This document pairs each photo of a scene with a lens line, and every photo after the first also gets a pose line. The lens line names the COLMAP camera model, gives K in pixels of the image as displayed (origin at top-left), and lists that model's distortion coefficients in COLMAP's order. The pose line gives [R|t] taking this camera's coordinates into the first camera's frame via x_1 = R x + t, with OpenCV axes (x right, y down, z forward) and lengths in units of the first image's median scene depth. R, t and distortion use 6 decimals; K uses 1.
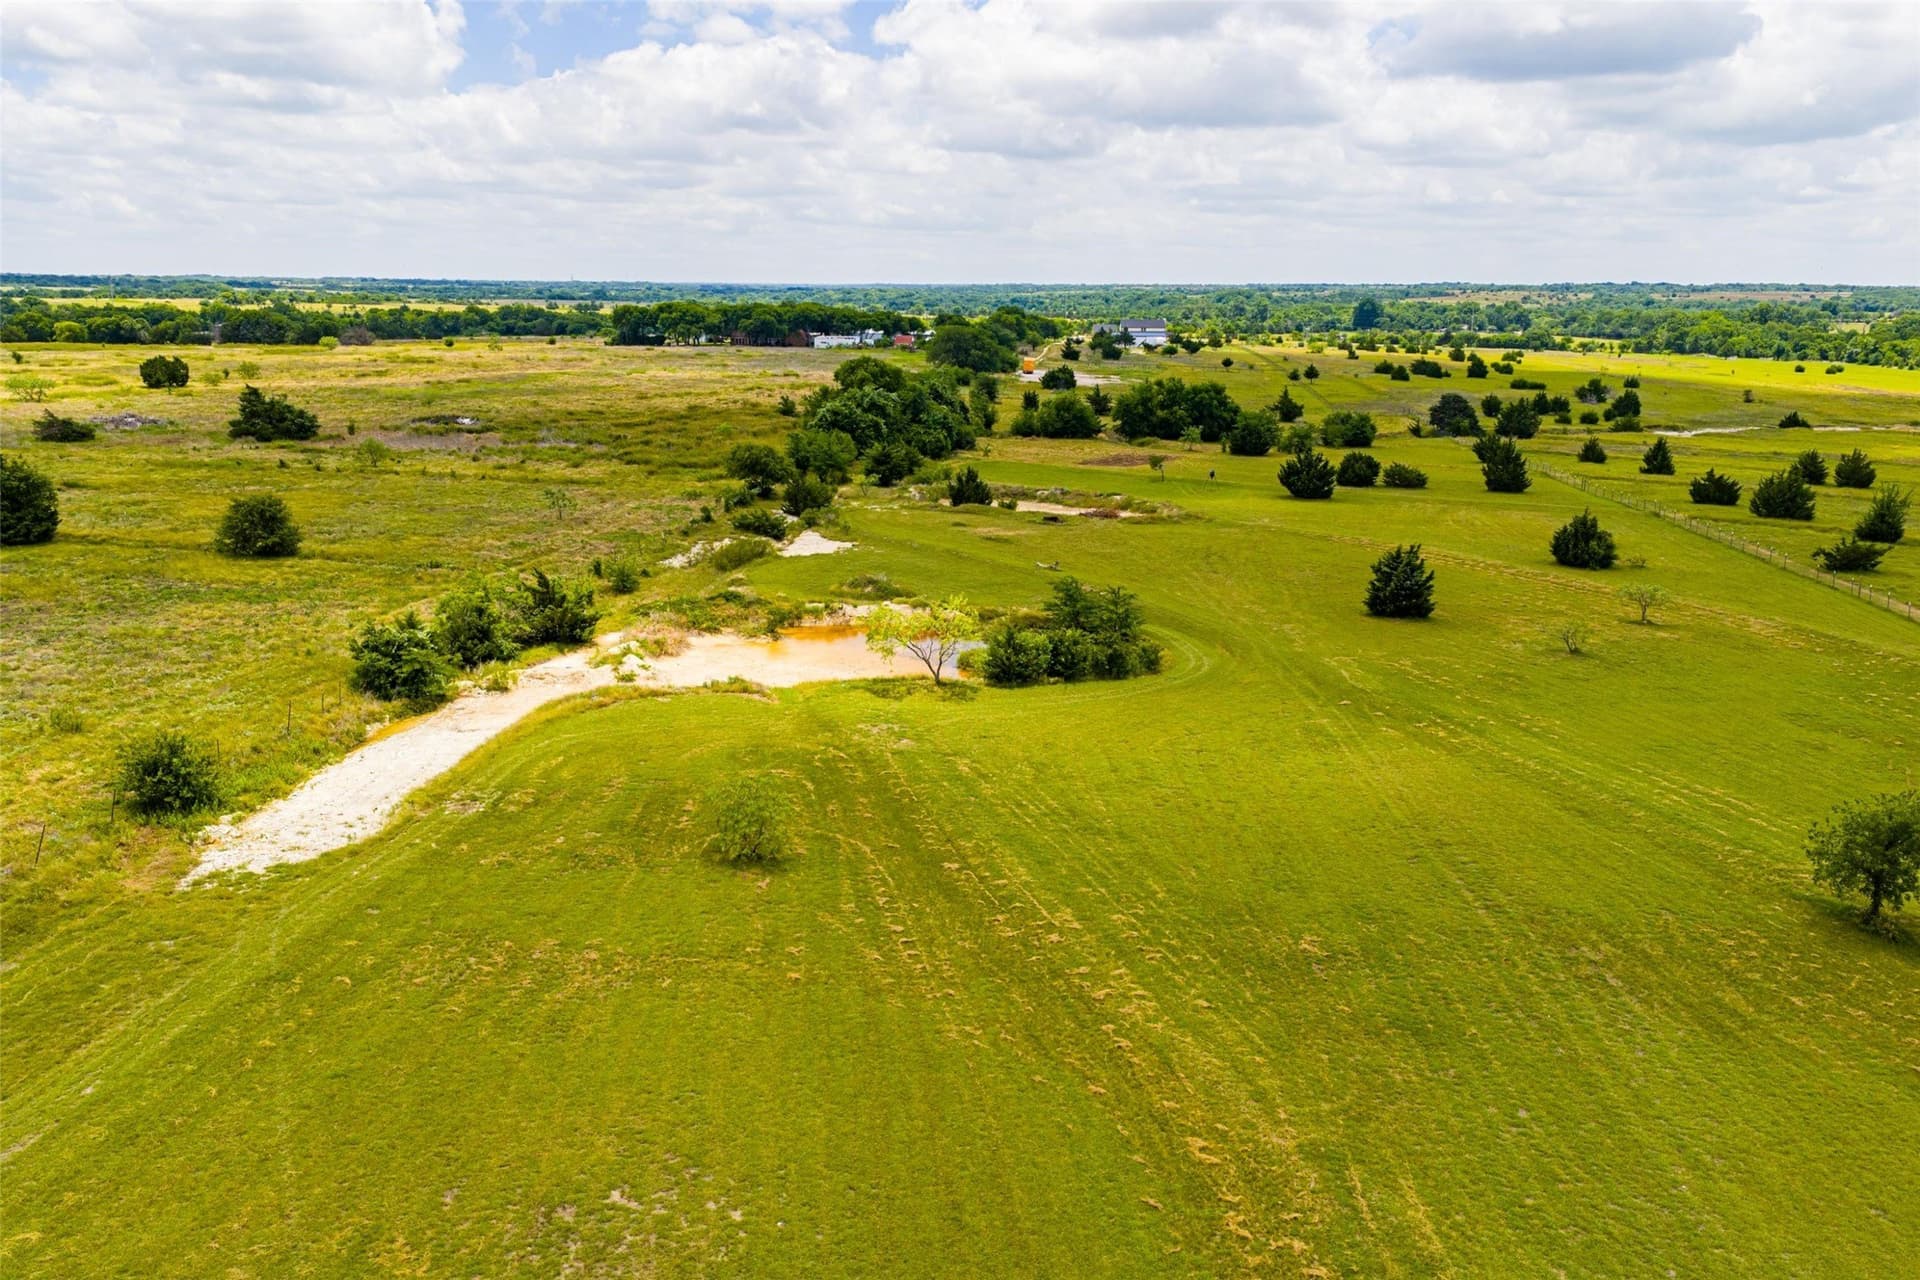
lens RADIAL K [[1583.5, 0, 960.6], [0, 1583.5, 680.3], [0, 0, 1]] dist [0.011562, -0.012389]
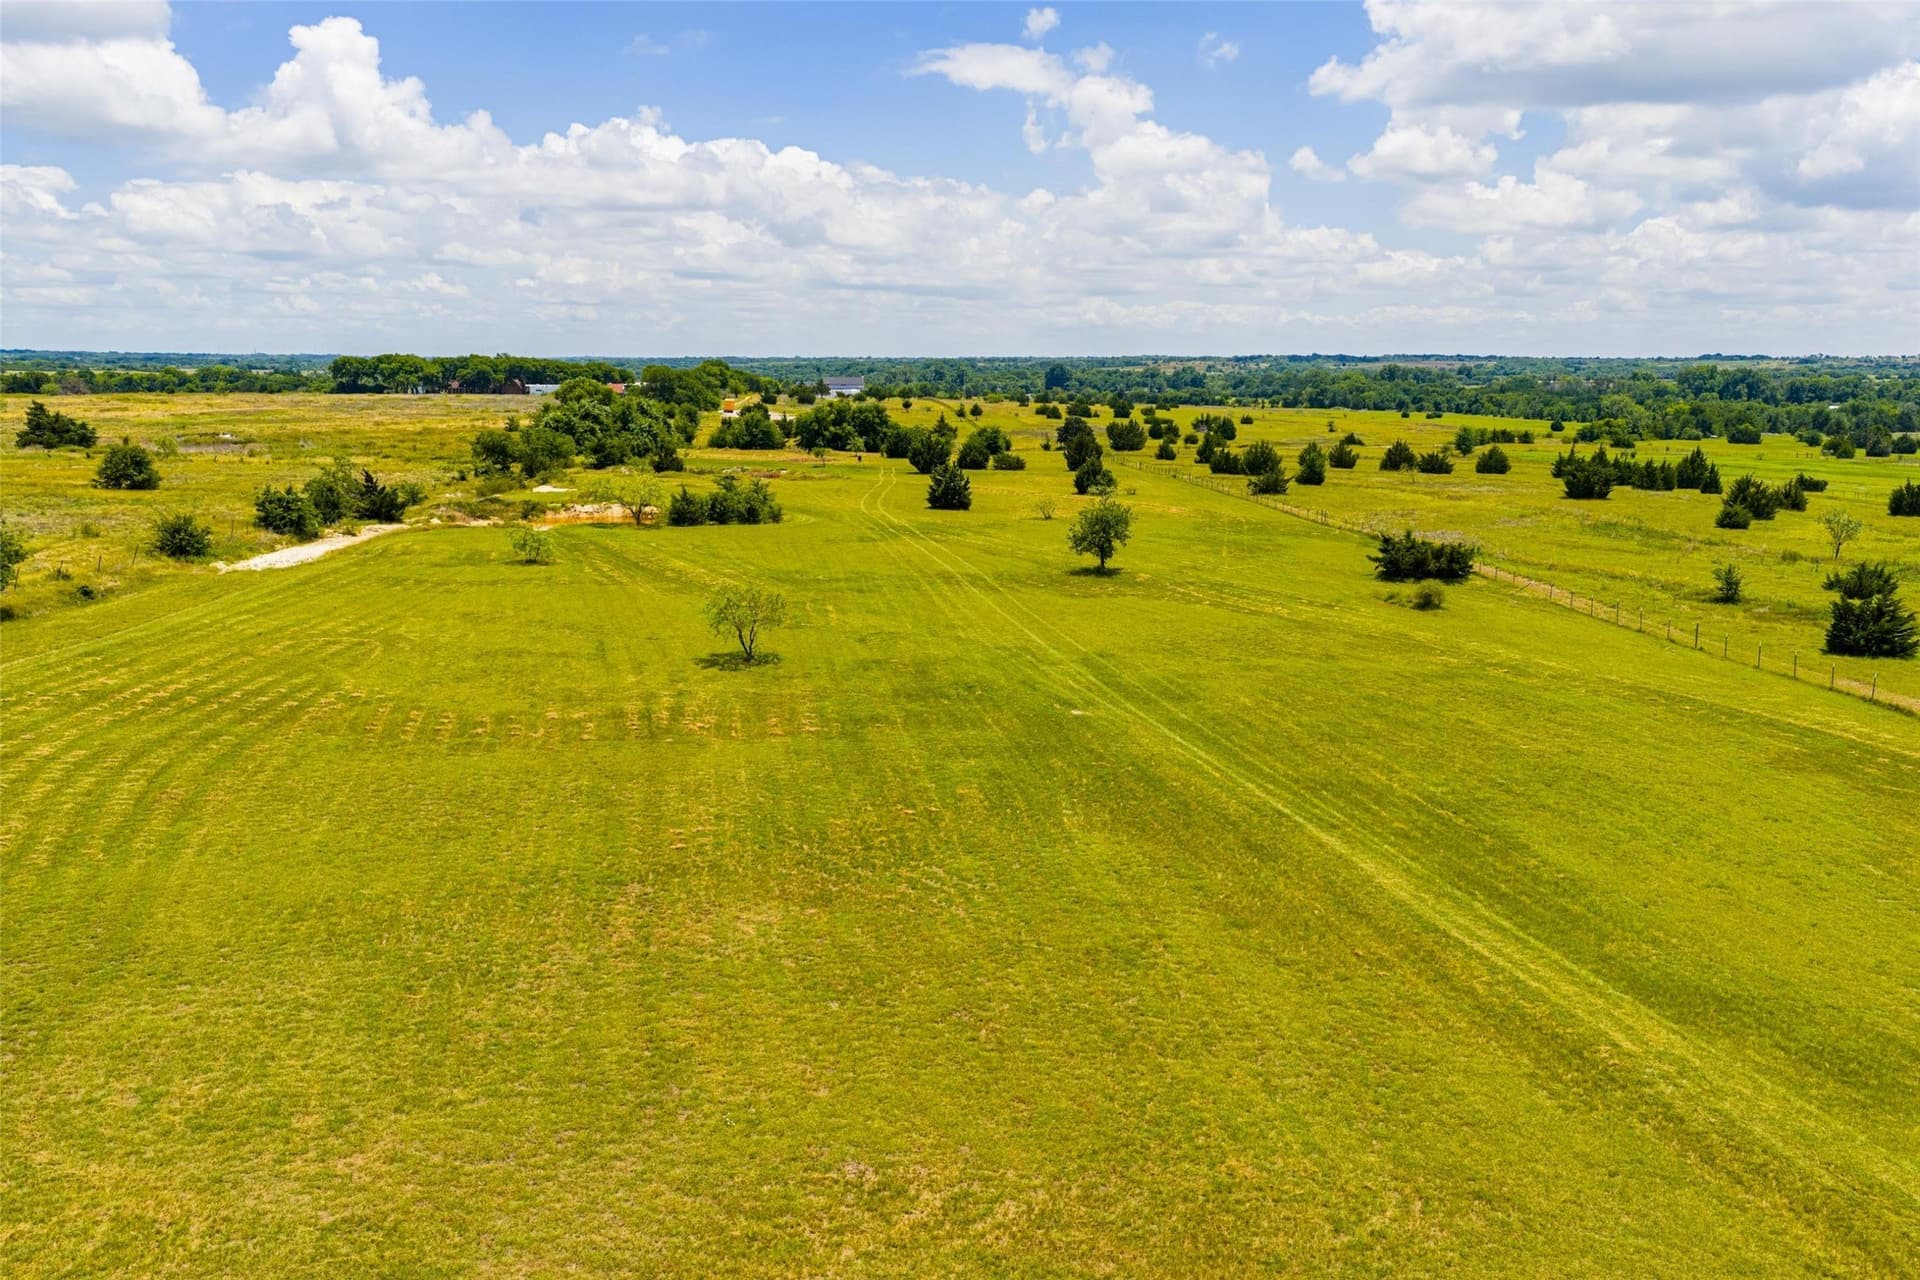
lens RADIAL K [[1615.9, 0, 960.0], [0, 1615.9, 640.0], [0, 0, 1]] dist [0.046414, -0.096439]
pose [[0.985167, -0.029984, 0.168959, 0.005699], [0.042281, 0.996675, -0.069656, 0.055145], [-0.166309, 0.075767, 0.983159, -0.147735]]
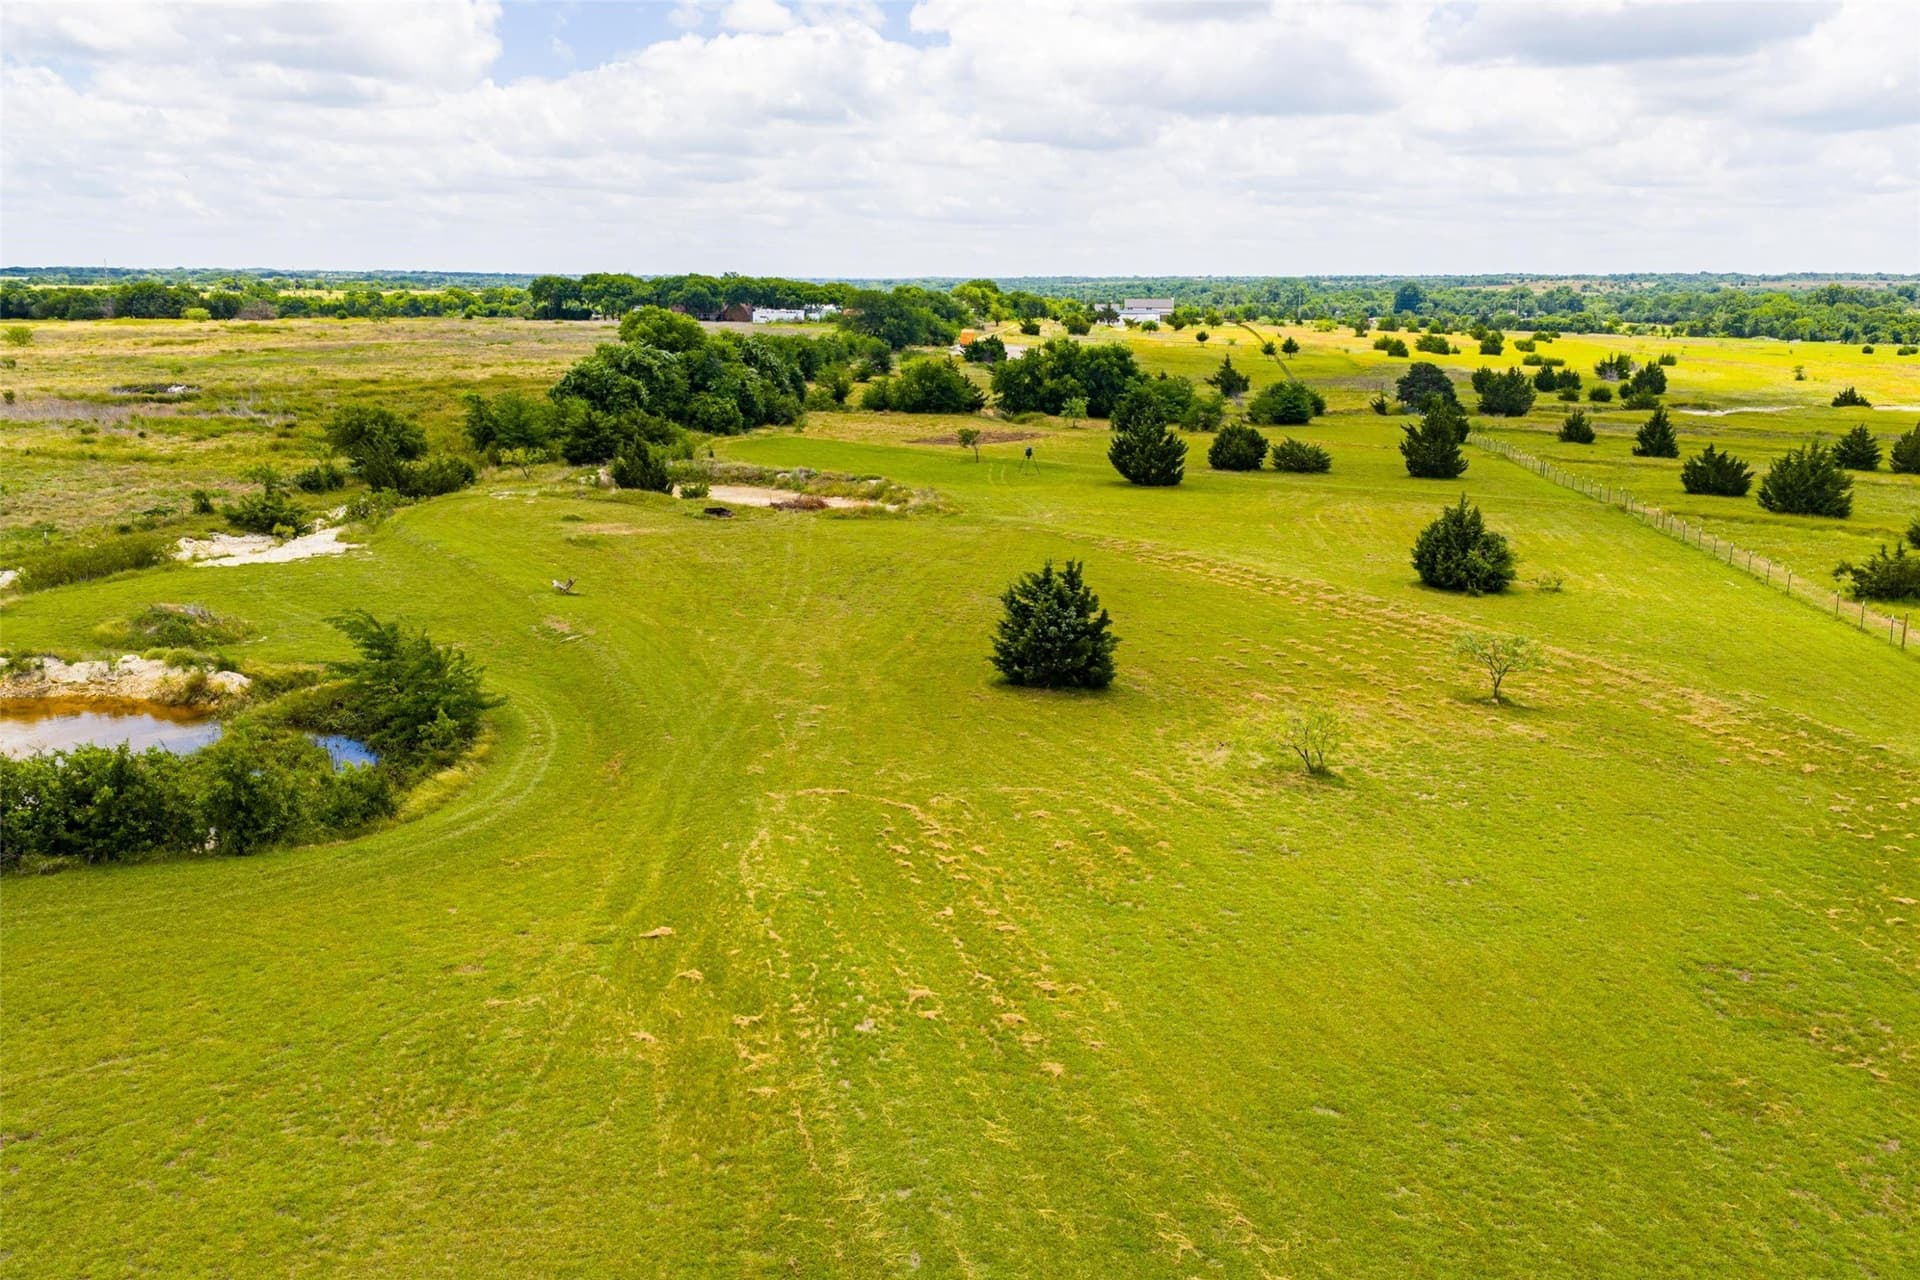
lens RADIAL K [[1593.8, 0, 960.0], [0, 1593.8, 640.0], [0, 0, 1]] dist [0.005806, -0.008837]
pose [[0.999287, 0.006526, -0.037184, 0.074852], [-0.007351, 0.999729, -0.022091, -0.012472], [0.037029, 0.022349, 0.999064, 0.124141]]
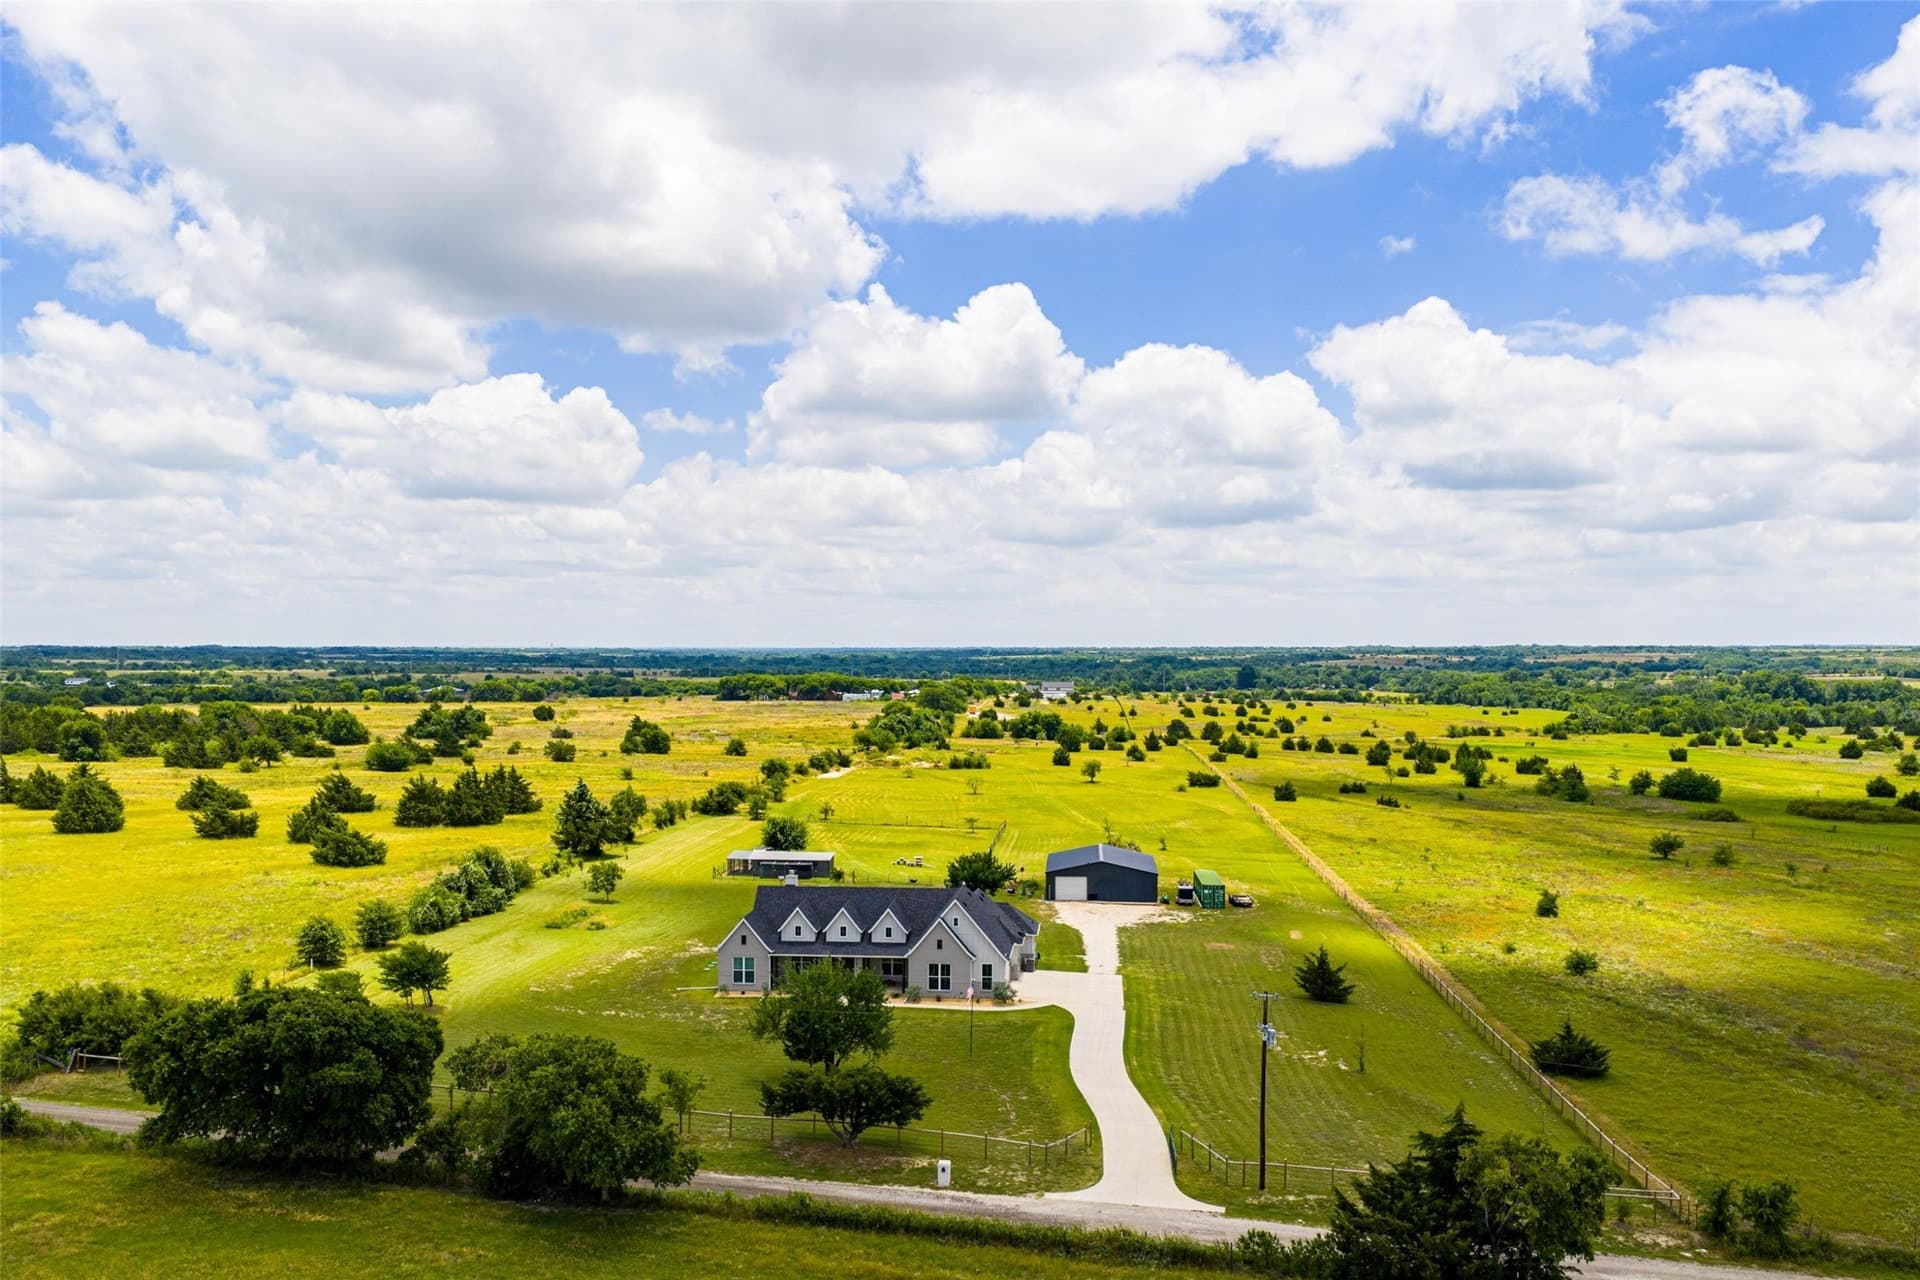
lens RADIAL K [[1615.9, 0, 960.0], [0, 1615.9, 640.0], [0, 0, 1]] dist [0.046414, -0.096439]
pose [[0.999703, -0.005842, 0.023660, -0.013180], [0.011484, 0.969219, -0.245931, 0.170178], [-0.021495, 0.246130, 0.968998, -0.769152]]
